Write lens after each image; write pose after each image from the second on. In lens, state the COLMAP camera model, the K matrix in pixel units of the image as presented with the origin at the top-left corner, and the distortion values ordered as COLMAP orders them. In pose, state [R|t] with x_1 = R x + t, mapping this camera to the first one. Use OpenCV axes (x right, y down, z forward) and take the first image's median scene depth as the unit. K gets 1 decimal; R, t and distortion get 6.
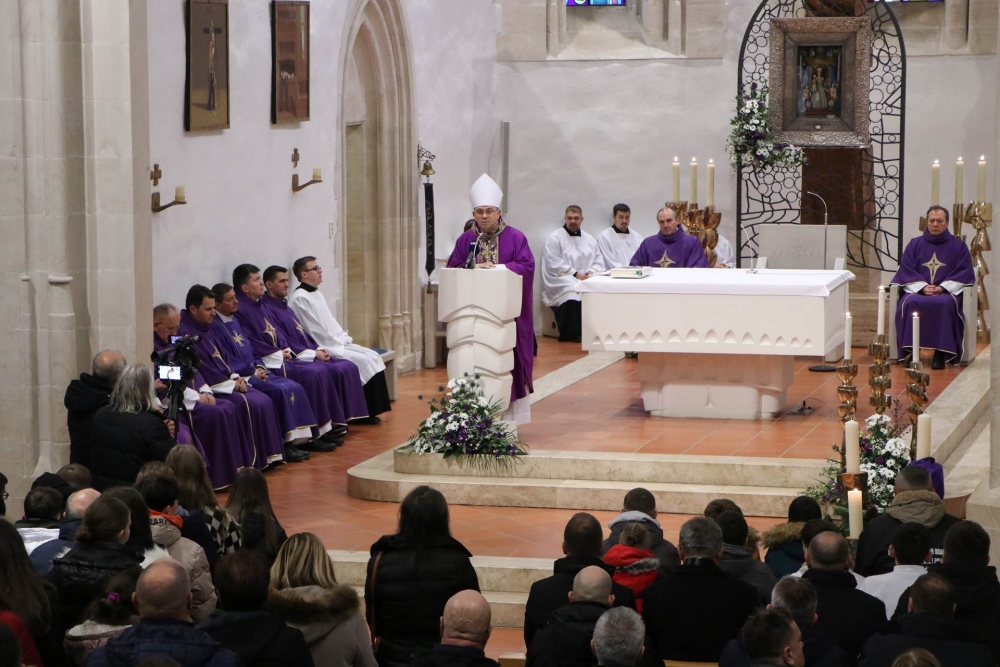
lens RADIAL K [[2909.2, 0, 500.0], [0, 2909.2, 333.5], [0, 0, 1]] dist [0.454401, 1.057802]
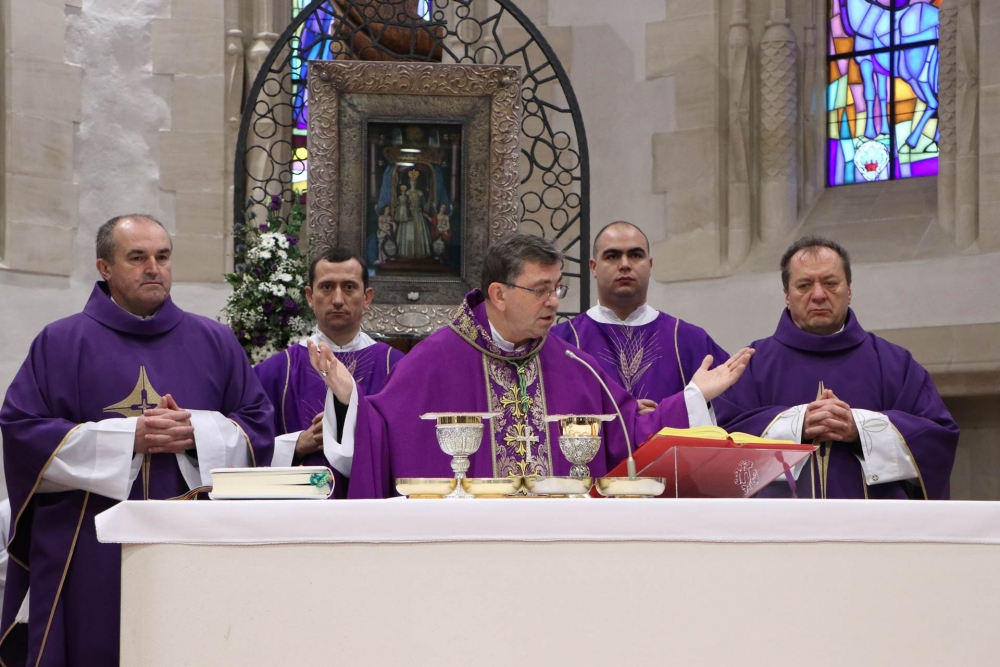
lens RADIAL K [[2575.3, 0, 500.0], [0, 2575.3, 333.5], [0, 0, 1]] dist [0.375053, 0.735545]
pose [[0.942487, 0.028940, 0.332986, -0.014168], [0.031196, 0.984280, -0.173839, 0.006823], [-0.332782, 0.174229, 0.926769, 0.619416]]
